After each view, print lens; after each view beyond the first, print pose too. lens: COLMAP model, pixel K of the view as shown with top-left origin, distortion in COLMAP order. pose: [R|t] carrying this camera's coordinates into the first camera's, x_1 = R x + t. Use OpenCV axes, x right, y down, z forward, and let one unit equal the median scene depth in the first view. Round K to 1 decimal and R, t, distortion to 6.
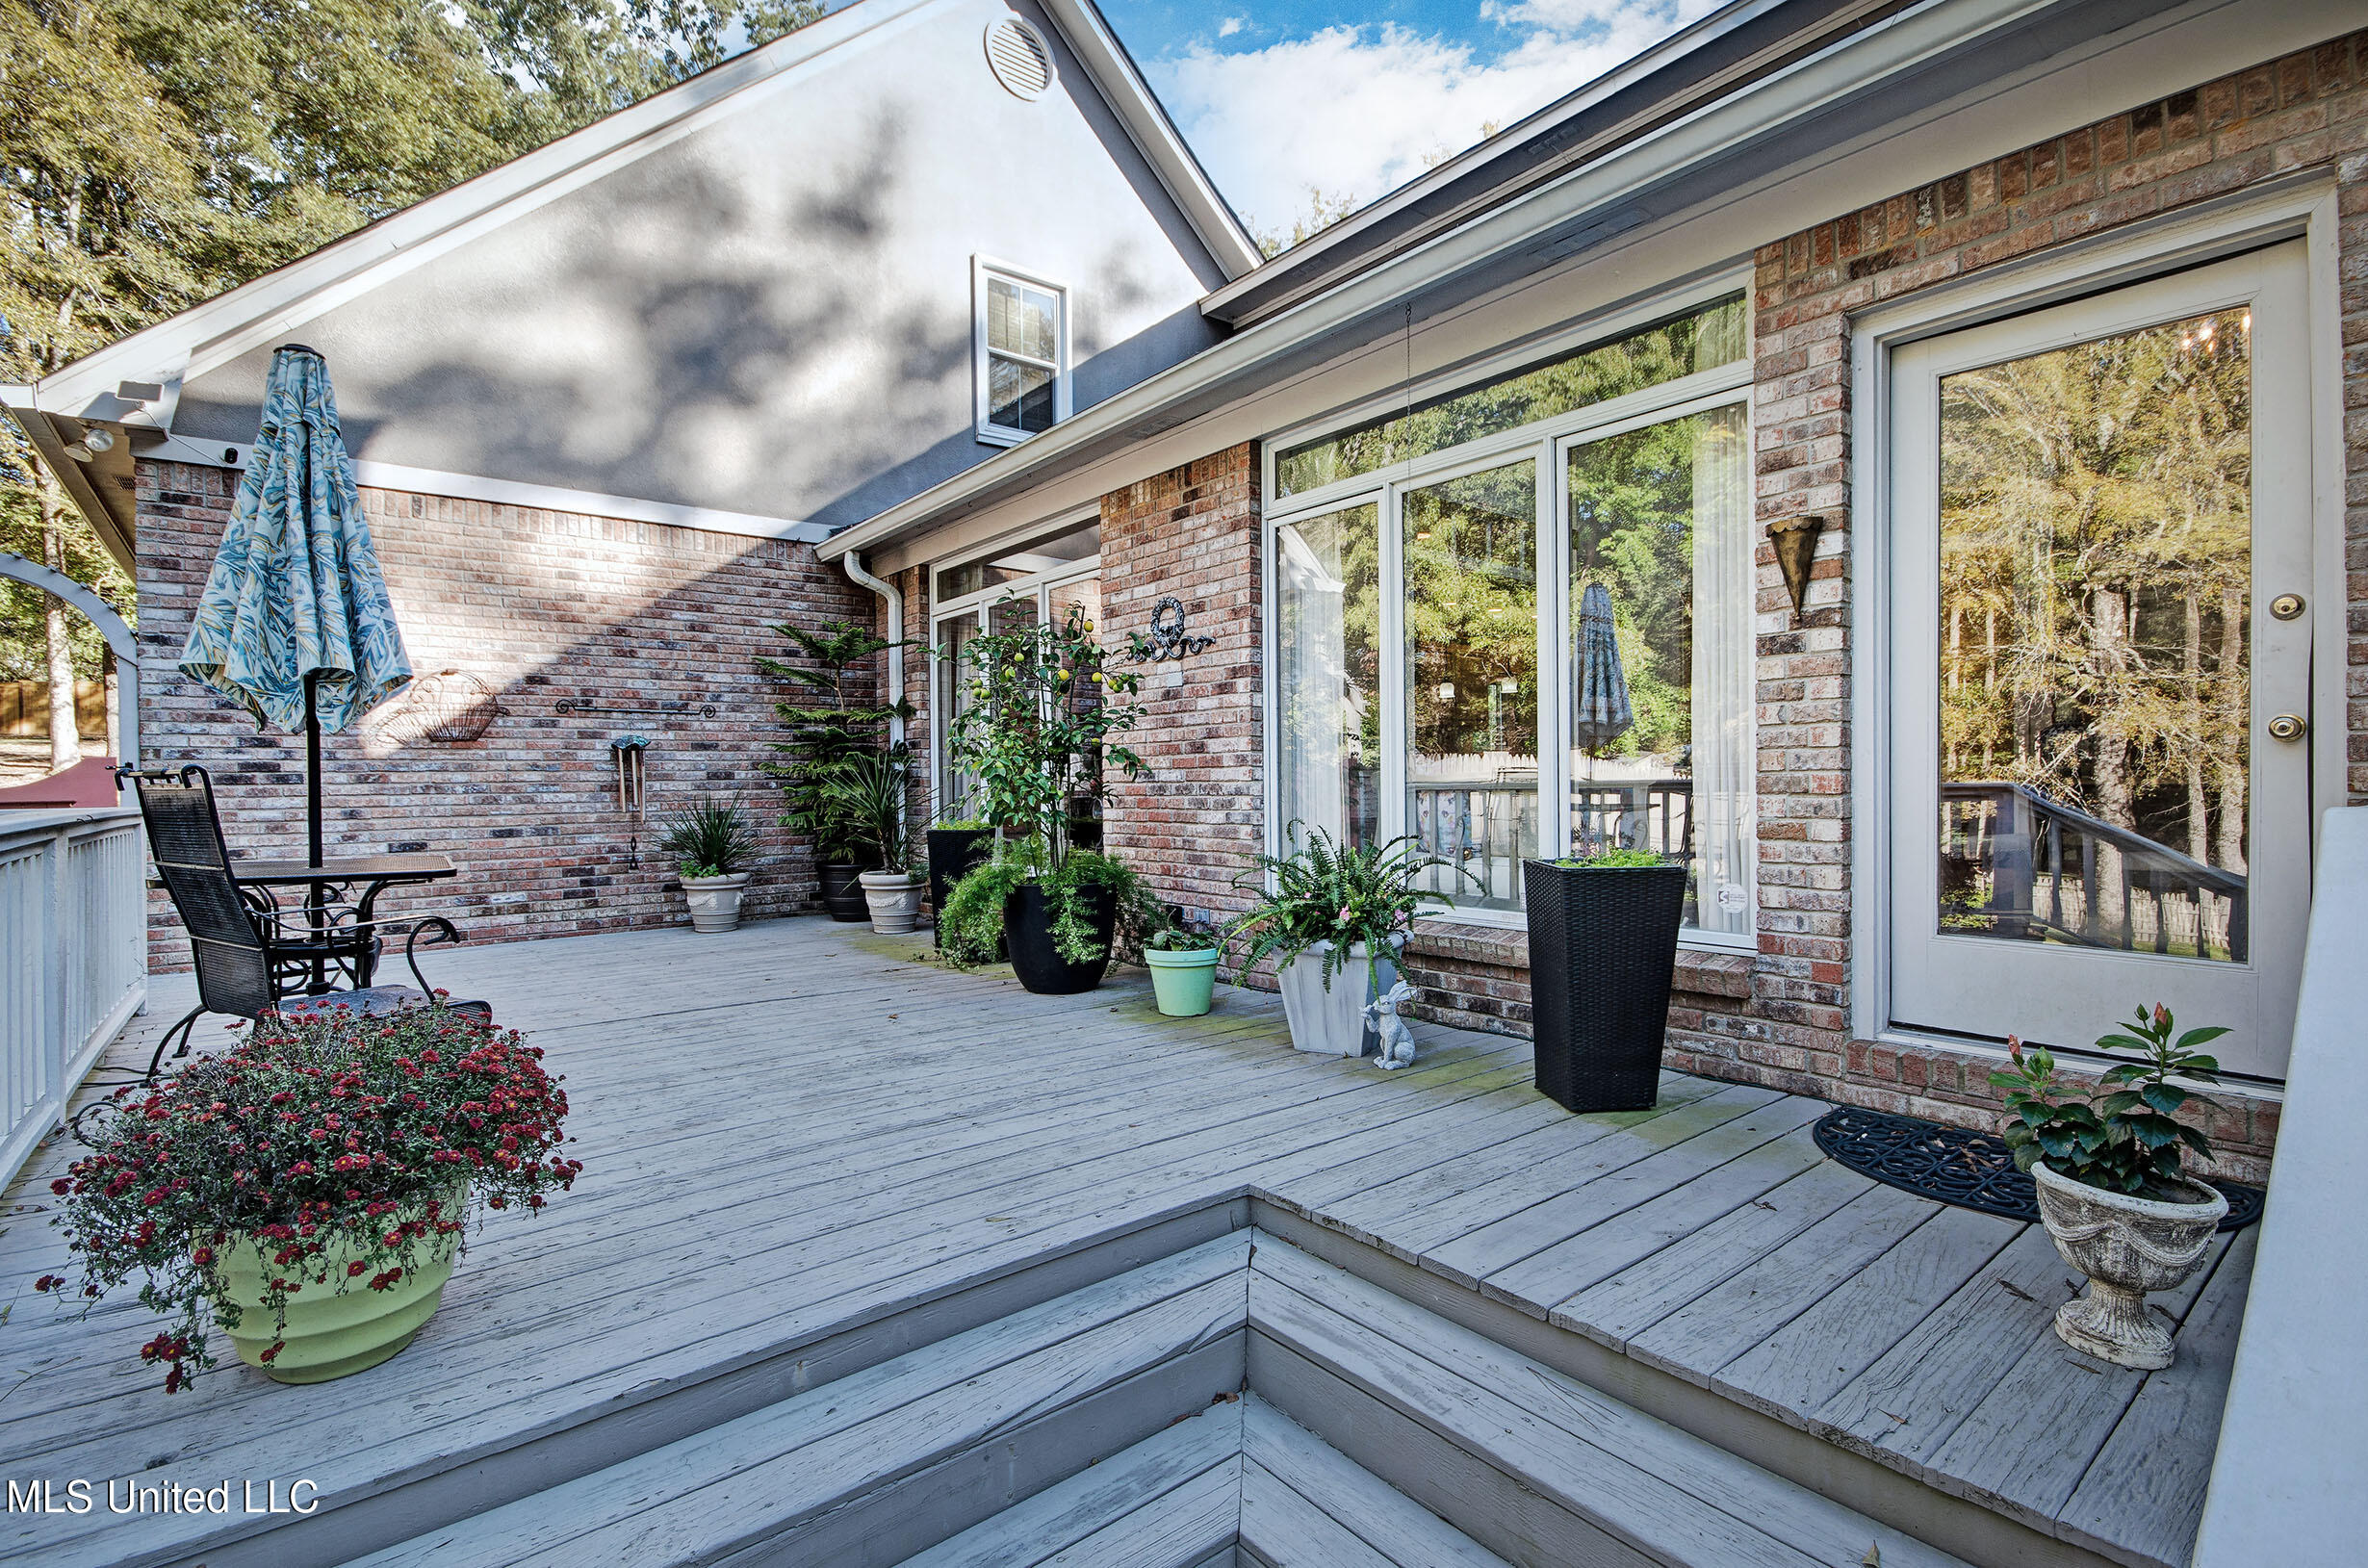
lens RADIAL K [[1052.6, 0, 1230.8], [0, 1052.6, 771.5], [0, 0, 1]] dist [-0.004554, -0.002319]
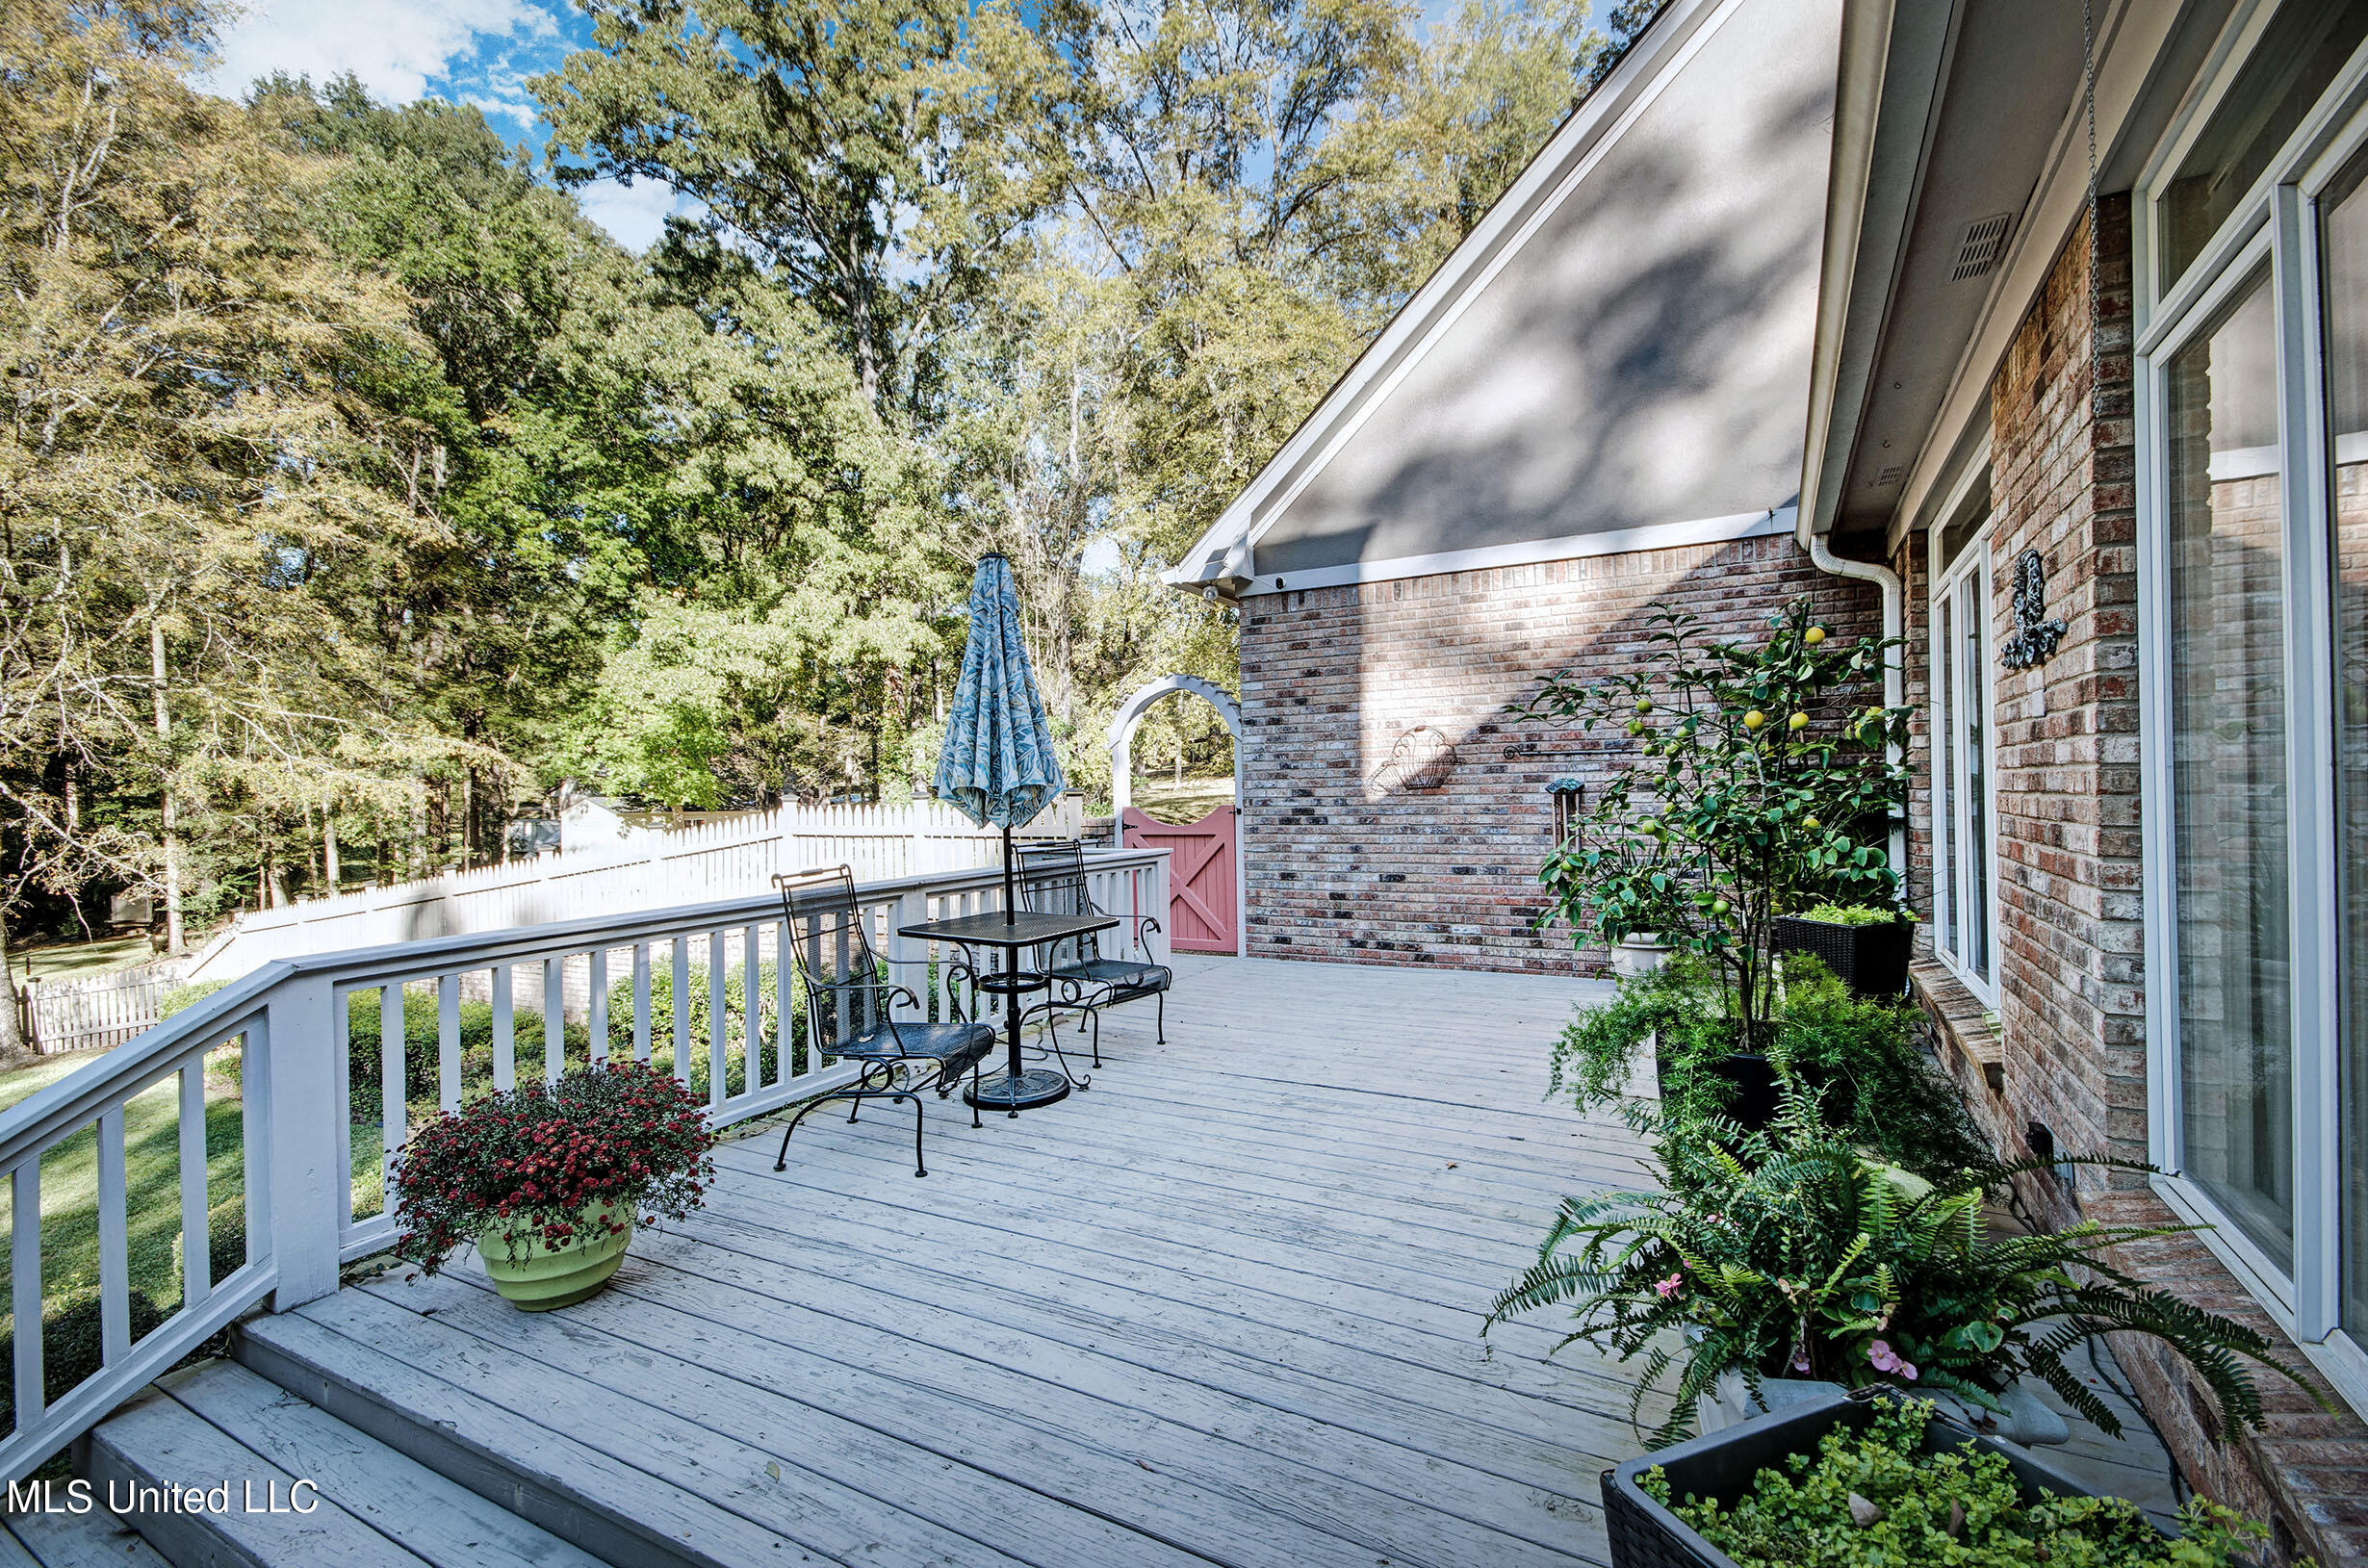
lens RADIAL K [[1052.6, 0, 1191.9], [0, 1052.6, 793.5], [0, 0, 1]] dist [-0.004554, -0.002319]
pose [[0.359268, 0.012413, -0.933152, 0.229898], [0.017937, 0.999635, 0.020203, -0.048079], [0.933062, -0.023996, 0.358915, 0.326775]]
